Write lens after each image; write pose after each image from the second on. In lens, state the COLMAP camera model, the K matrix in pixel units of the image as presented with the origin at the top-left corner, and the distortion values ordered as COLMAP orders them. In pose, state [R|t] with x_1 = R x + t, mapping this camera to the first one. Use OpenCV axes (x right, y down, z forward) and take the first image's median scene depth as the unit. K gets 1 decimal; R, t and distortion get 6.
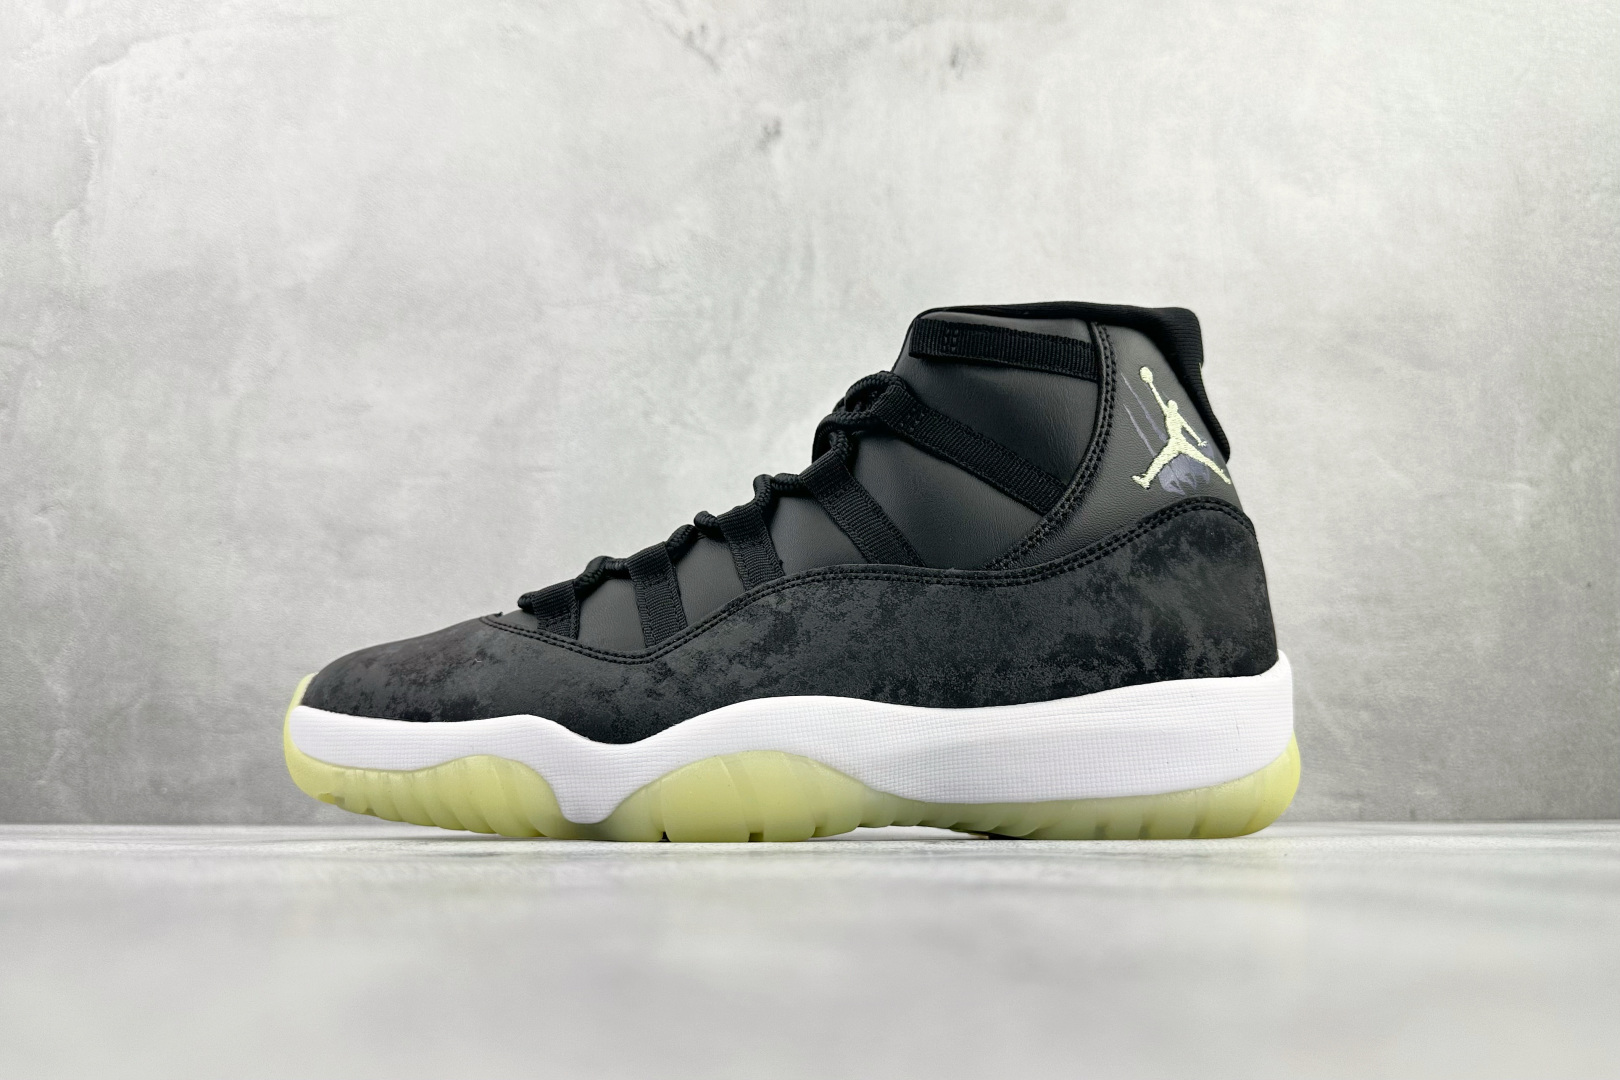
lens RADIAL K [[1123.2, 0, 810.0], [0, 1123.2, 540.0], [0, 0, 1]] dist [-0.000685, -0.001122]
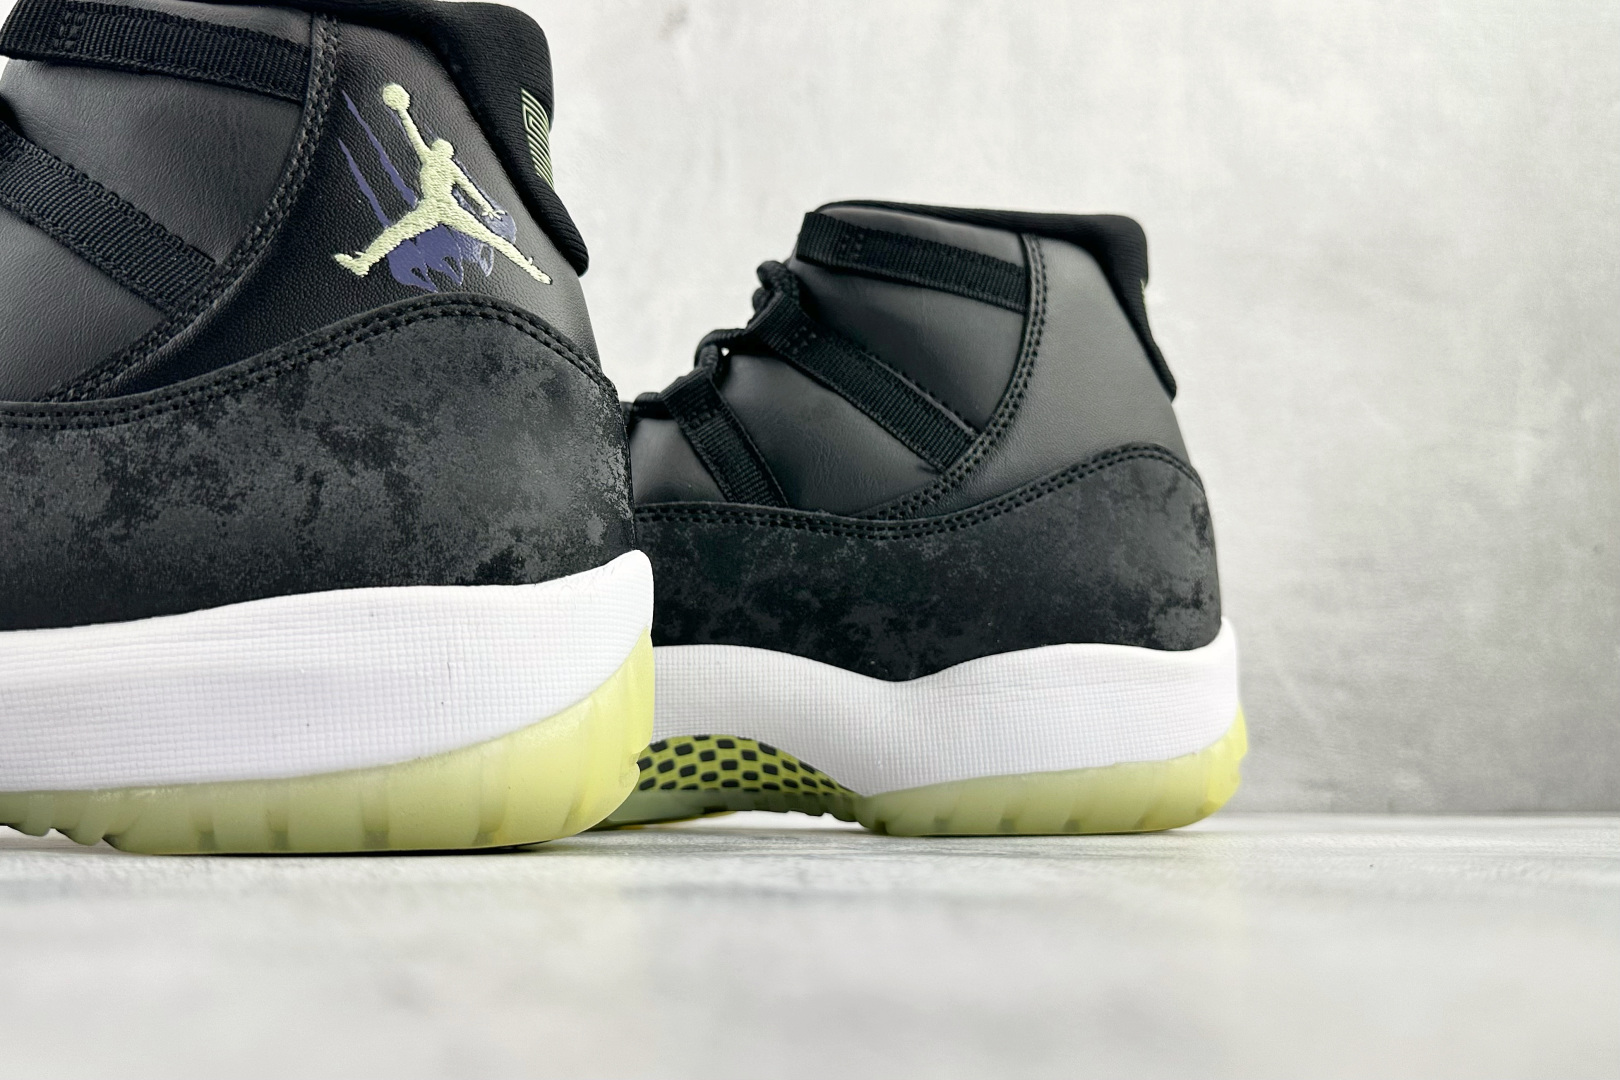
lens RADIAL K [[1235.1, 0, 810.0], [0, 1235.1, 540.0], [0, 0, 1]] dist [-0.001815, 0.000465]
pose [[0.999881, 0.008564, 0.012838, 0.064206], [-0.008957, 0.999484, 0.030837, 0.008792], [-0.012567, -0.030949, 0.999442, 0.039654]]
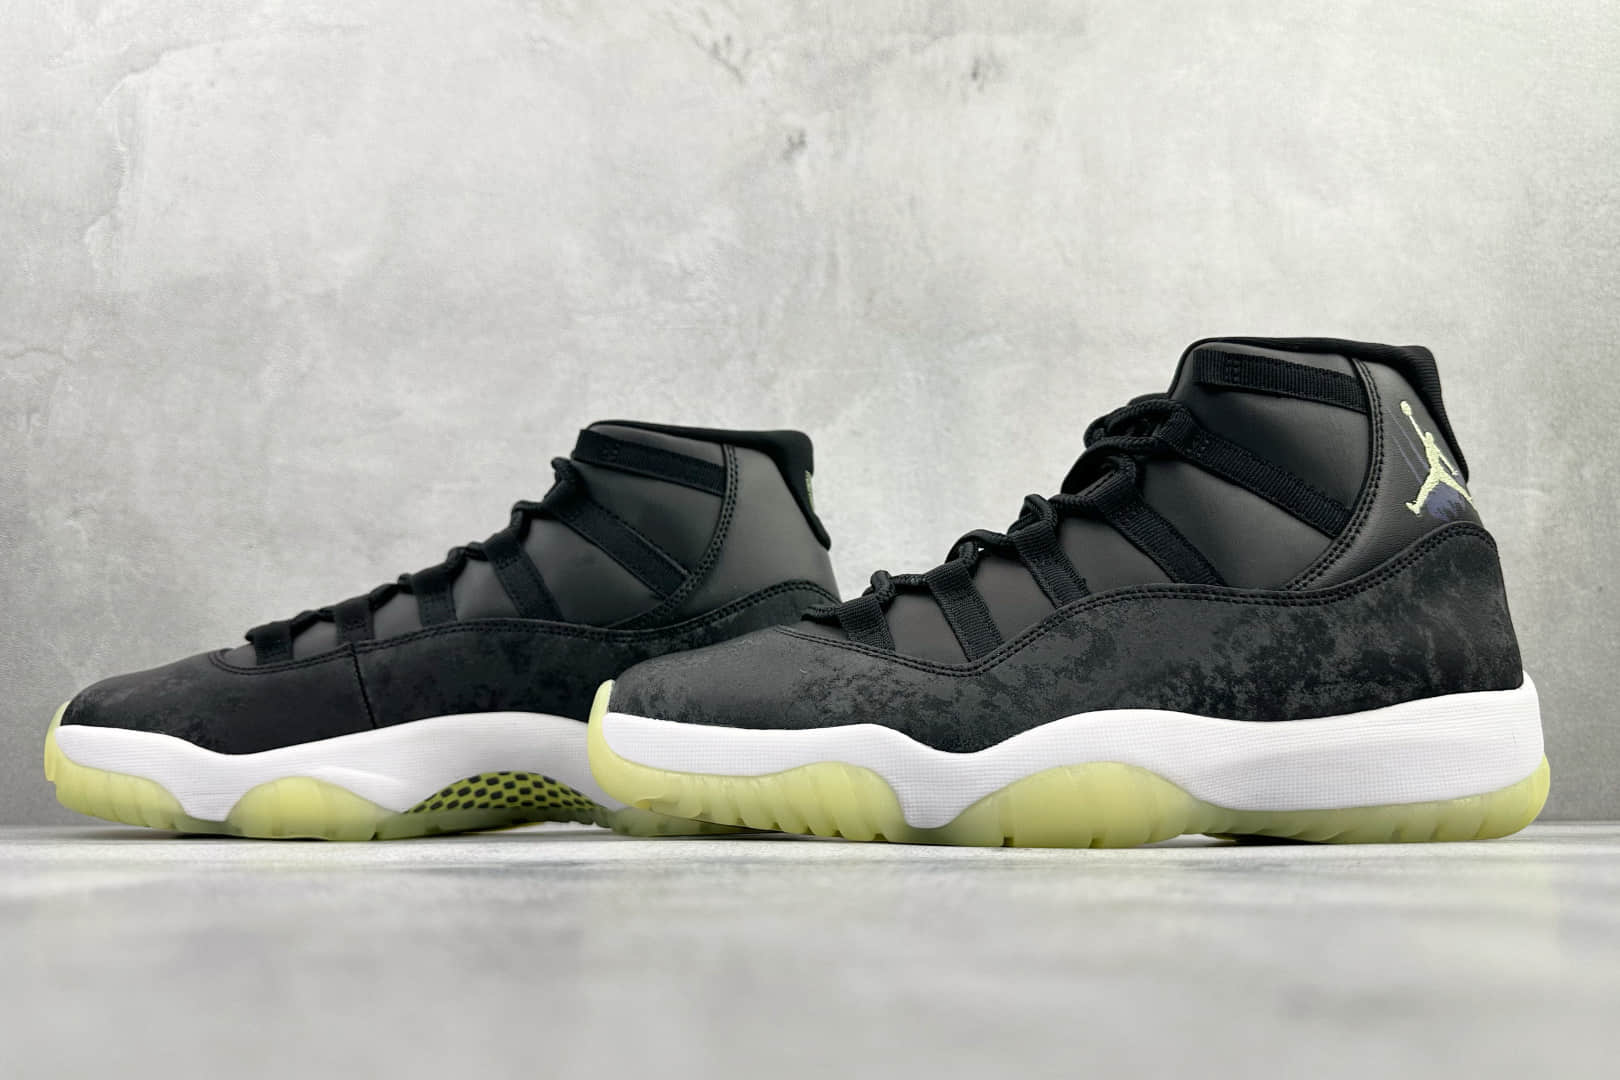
lens RADIAL K [[1114.7, 0, 807.6], [0, 1114.7, 534.3], [0, 0, 1]] dist [0.003954, -0.004259]
pose [[0.999973, 0.000978, 0.007227, -0.032533], [-0.000927, 0.999975, -0.006980, -0.002088], [-0.007233, 0.006974, 0.999950, -0.006338]]
